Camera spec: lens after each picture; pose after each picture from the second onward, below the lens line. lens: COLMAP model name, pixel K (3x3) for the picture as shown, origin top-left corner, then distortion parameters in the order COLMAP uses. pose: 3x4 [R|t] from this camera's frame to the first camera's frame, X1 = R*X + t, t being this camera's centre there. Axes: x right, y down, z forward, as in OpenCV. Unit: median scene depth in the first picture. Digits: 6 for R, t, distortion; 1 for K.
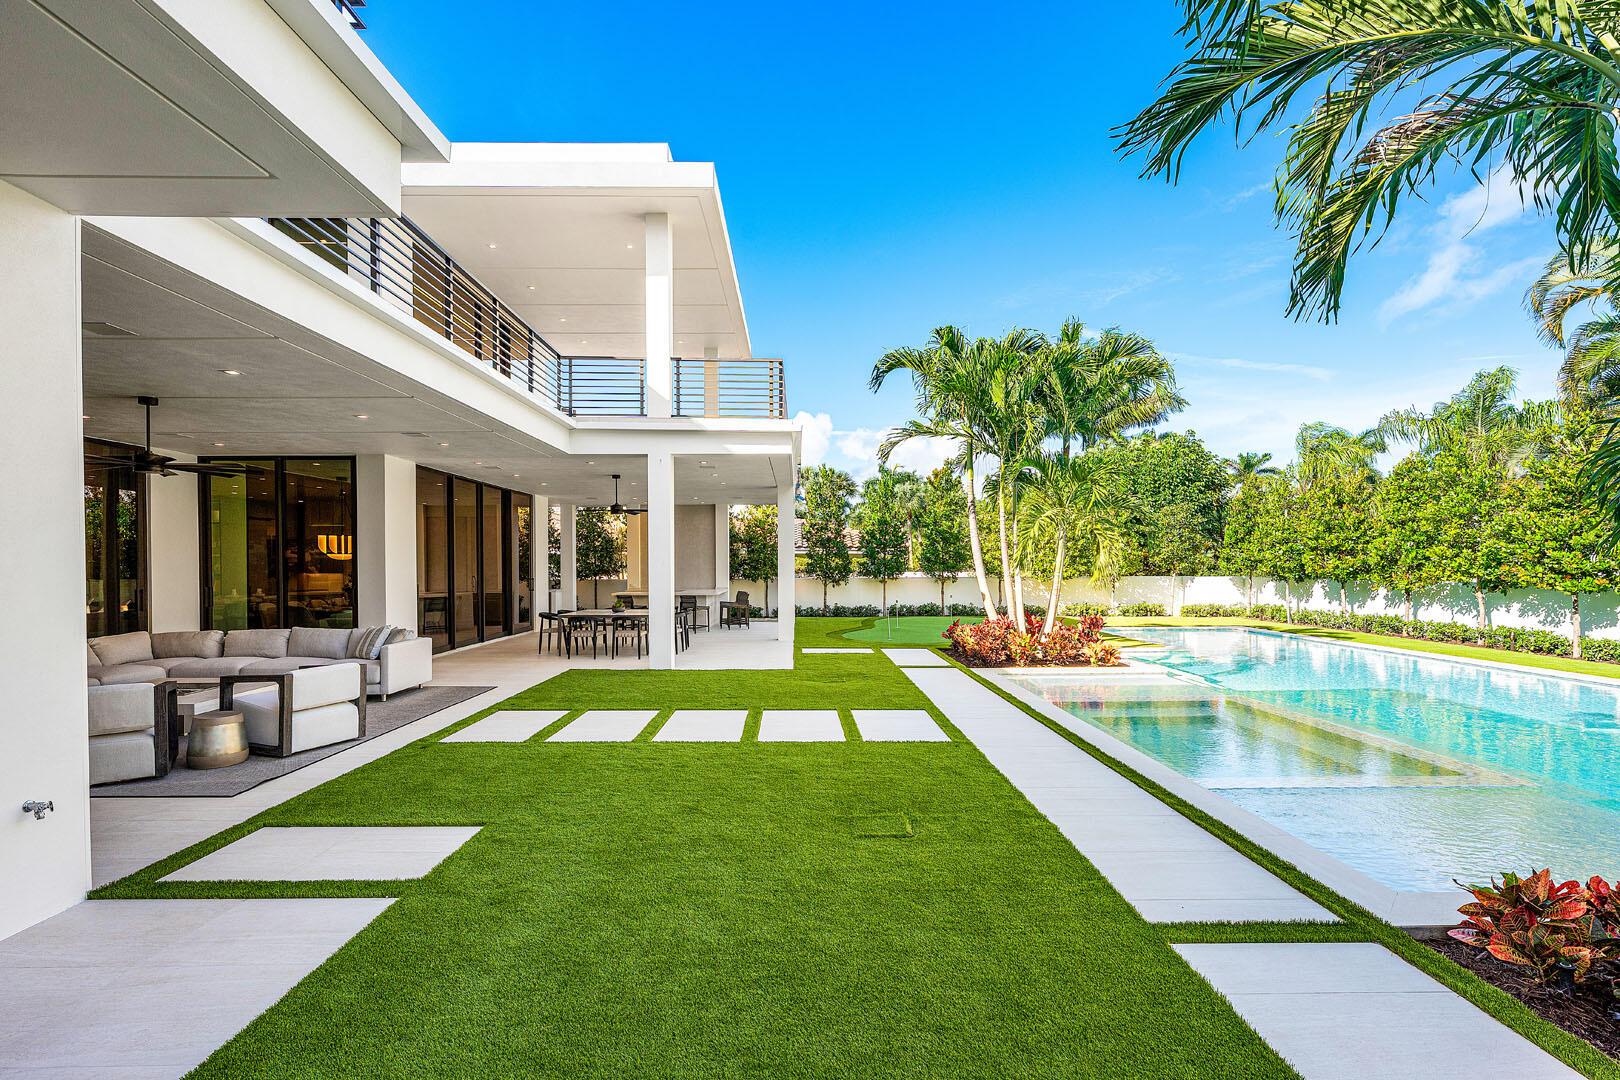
lens RADIAL K [[771.8, 0, 808.6], [0, 771.8, 566.3], [0, 0, 1]] dist [-0.000006, -0.000025]
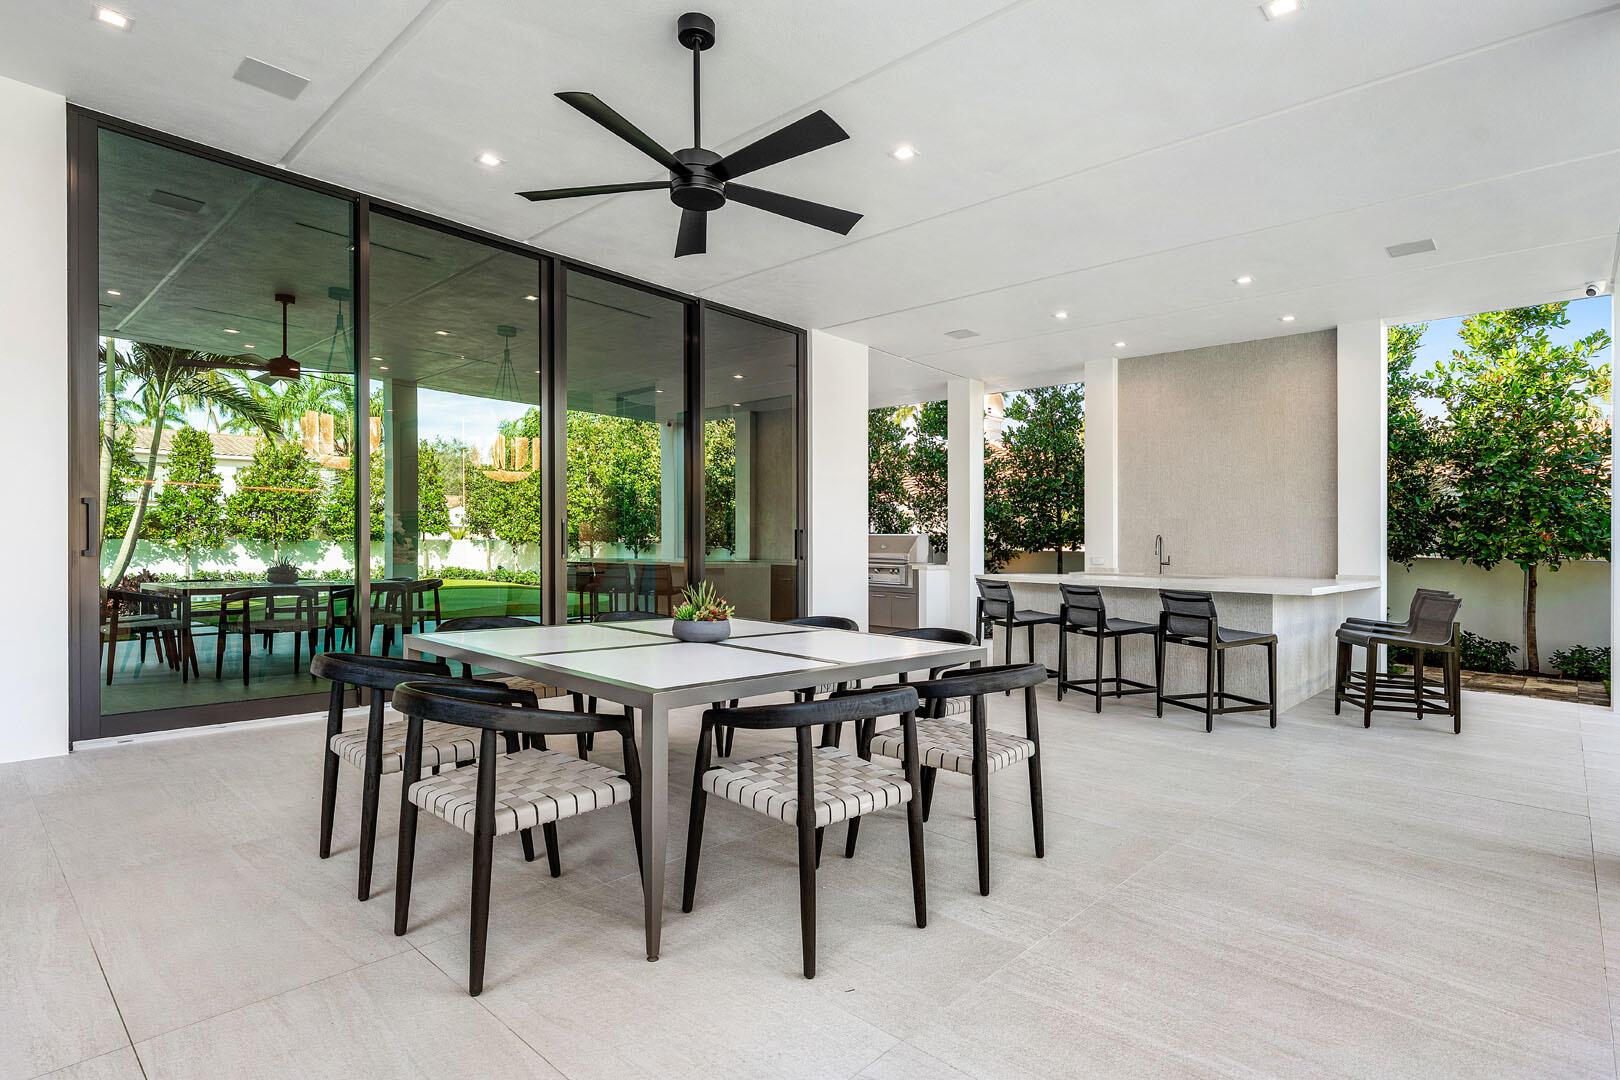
lens RADIAL K [[801.7, 0, 810.0], [0, 801.7, 540.0], [0, 0, 1]] dist [0.005966, 0.000804]
pose [[0.725561, 0.015243, -0.687989, -0.043647], [-0.026415, 0.999635, -0.005710, 0.019237], [0.687651, 0.022317, 0.725699, 0.558041]]
